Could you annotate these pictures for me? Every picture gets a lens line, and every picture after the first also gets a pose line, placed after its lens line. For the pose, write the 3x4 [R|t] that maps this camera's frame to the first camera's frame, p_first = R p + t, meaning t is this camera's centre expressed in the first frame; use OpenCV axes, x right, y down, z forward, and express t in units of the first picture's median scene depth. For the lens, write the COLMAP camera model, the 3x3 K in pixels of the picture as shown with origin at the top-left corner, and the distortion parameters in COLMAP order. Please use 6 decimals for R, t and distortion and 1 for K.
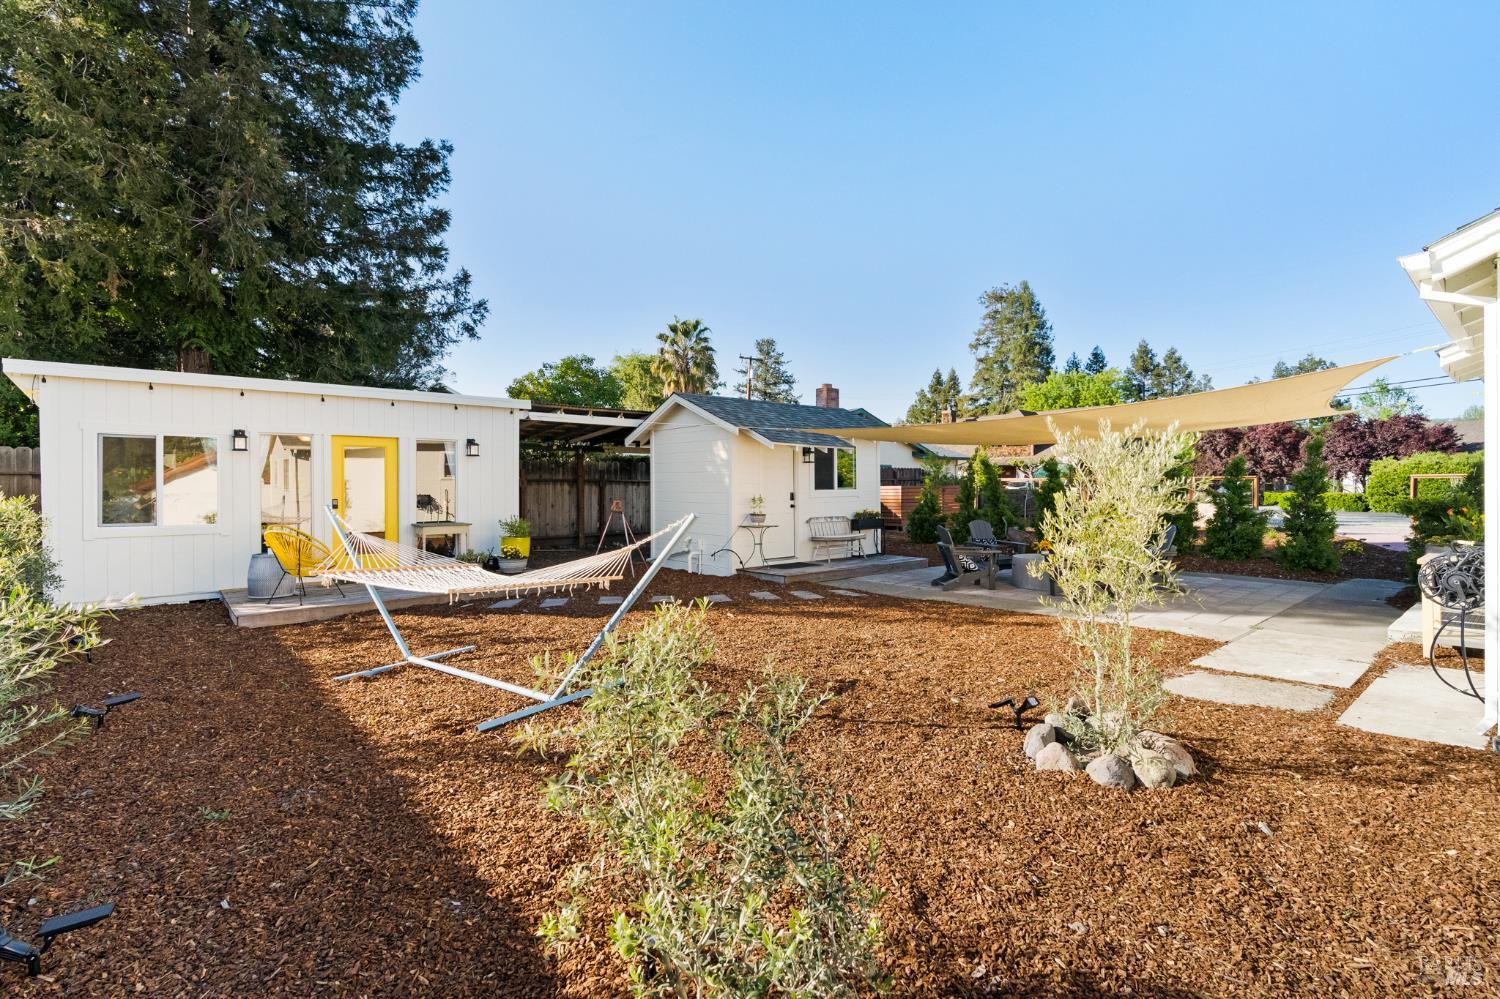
lens RADIAL K [[664.9, 0, 750.0], [0, 664.9, 499.5], [0, 0, 1]] dist [0.001095, 0.000055]
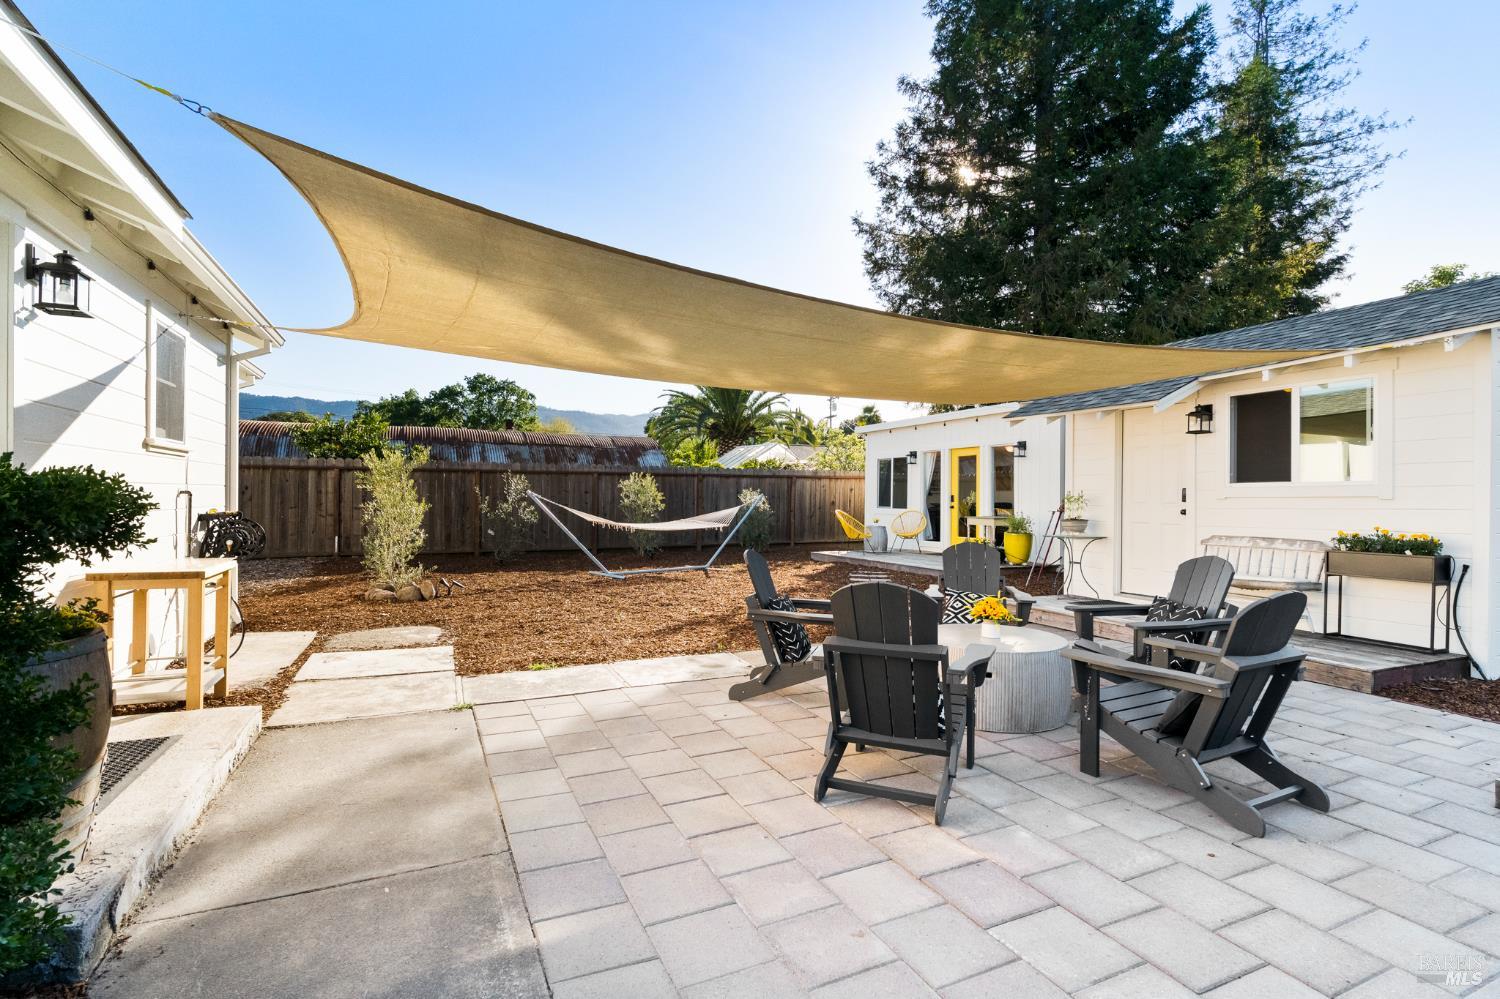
lens RADIAL K [[722.4, 0, 740.9], [0, 722.4, 498.8], [0, 0, 1]] dist [-0.001078, 0.000070]
pose [[-0.274193, 0.001801, -0.961673, 0.753276], [-0.028334, 0.999549, 0.009951, 0.003133], [0.961257, 0.029976, -0.274018, 0.806161]]
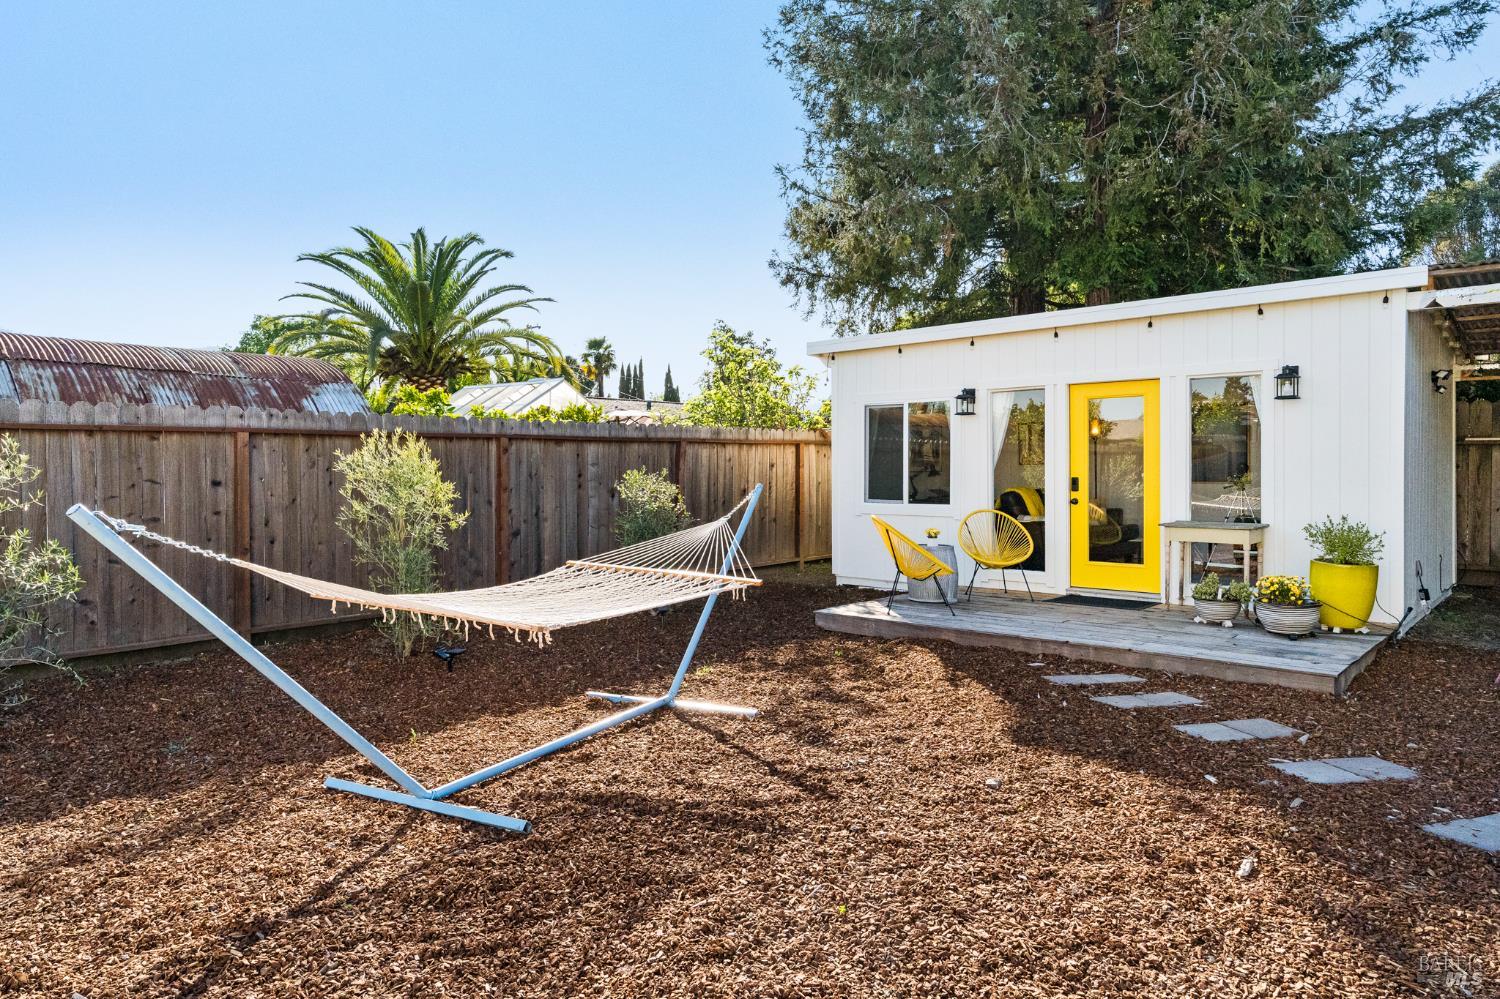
lens RADIAL K [[932.4, 0, 750.9], [0, 932.4, 471.5], [0, 0, 1]] dist [0.000469, -0.000360]
pose [[0.124329, 0.004972, -0.992229, 0.228379], [-0.017410, 0.999844, 0.002828, -0.003404], [0.992088, 0.016923, 0.124397, 0.453014]]
